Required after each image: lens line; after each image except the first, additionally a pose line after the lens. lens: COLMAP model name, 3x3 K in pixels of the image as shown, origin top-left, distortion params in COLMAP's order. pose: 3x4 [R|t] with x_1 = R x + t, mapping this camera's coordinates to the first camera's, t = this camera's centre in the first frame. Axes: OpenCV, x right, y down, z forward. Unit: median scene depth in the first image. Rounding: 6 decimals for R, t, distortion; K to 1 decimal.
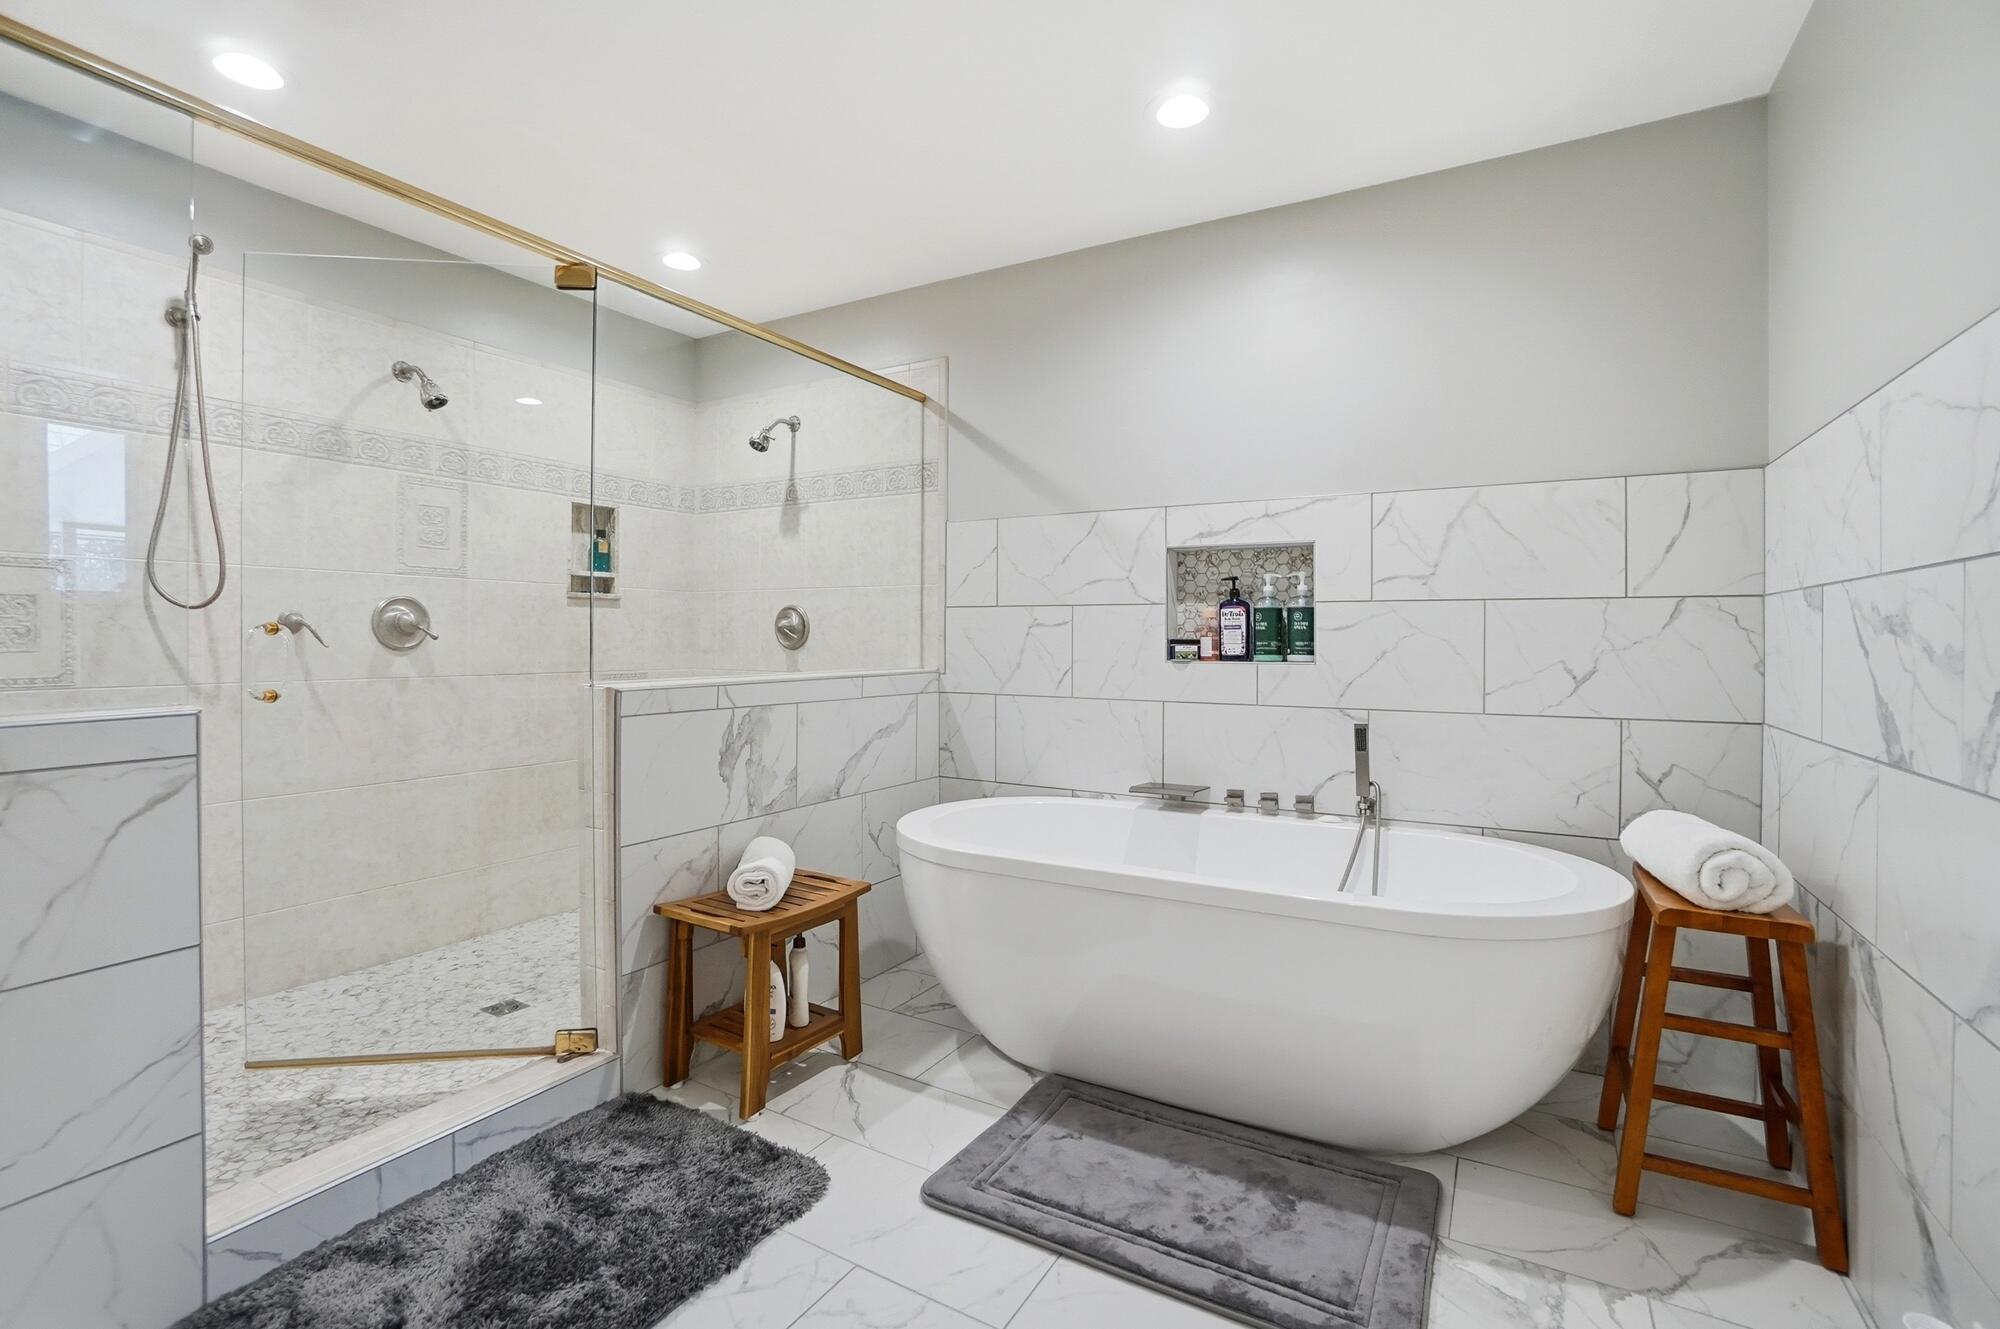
lens RADIAL K [[899.2, 0, 1000.7], [0, 899.2, 644.9], [0, 0, 1]] dist [-0.065642, 0.024482]
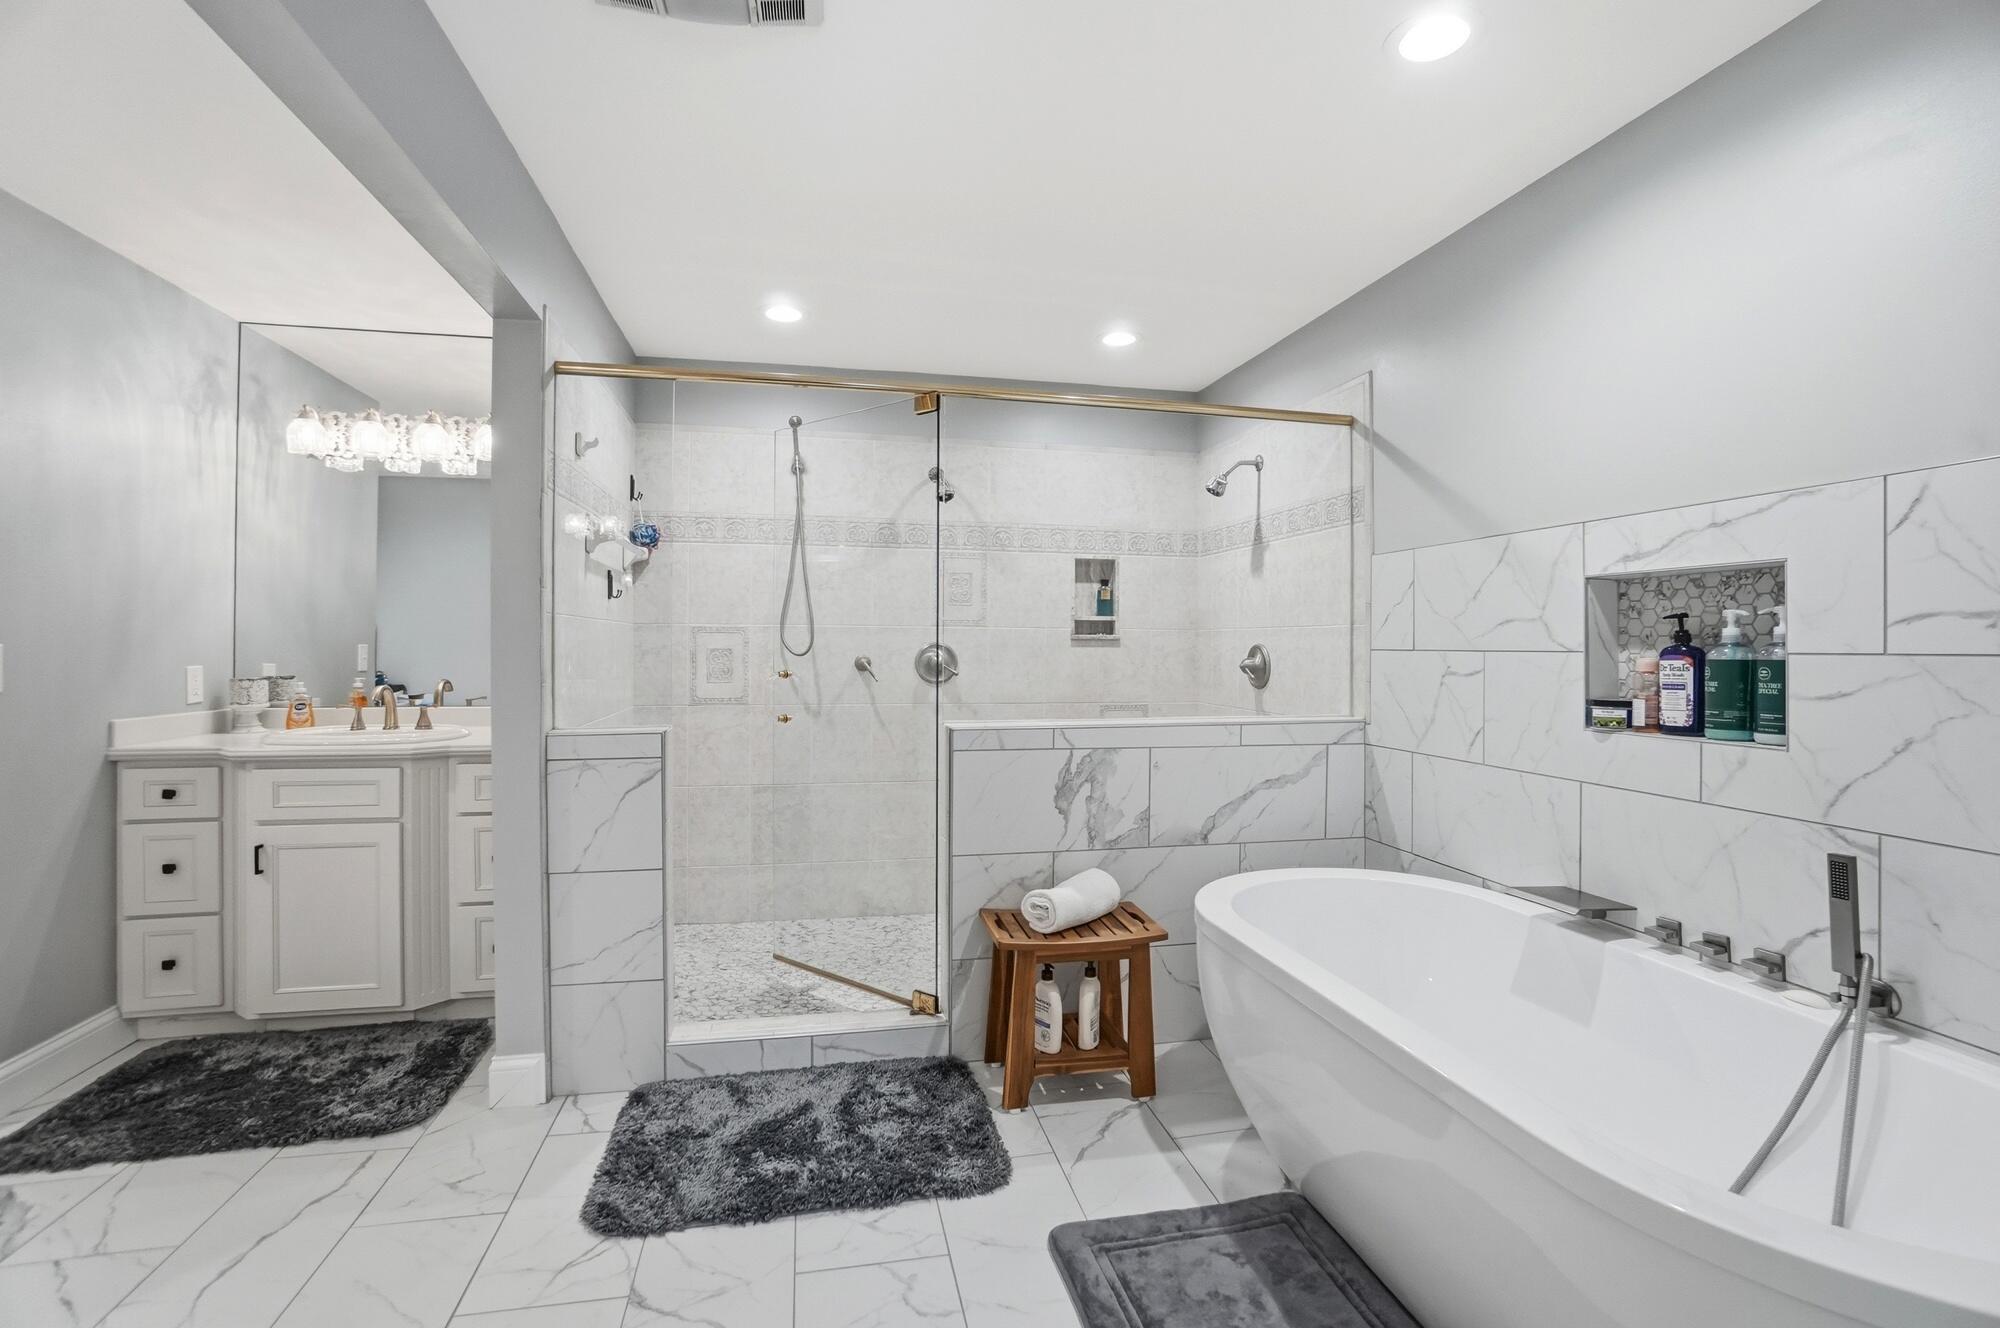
lens RADIAL K [[887.8, 0, 991.6], [0, 887.8, 651.6], [0, 0, 1]] dist [-0.075539, 0.033743]
pose [[0.680579, 0.002904, -0.732669, 0.387501], [-0.009801, 0.999939, -0.005140, -0.038374], [0.732610, 0.010679, 0.680565, 0.151499]]
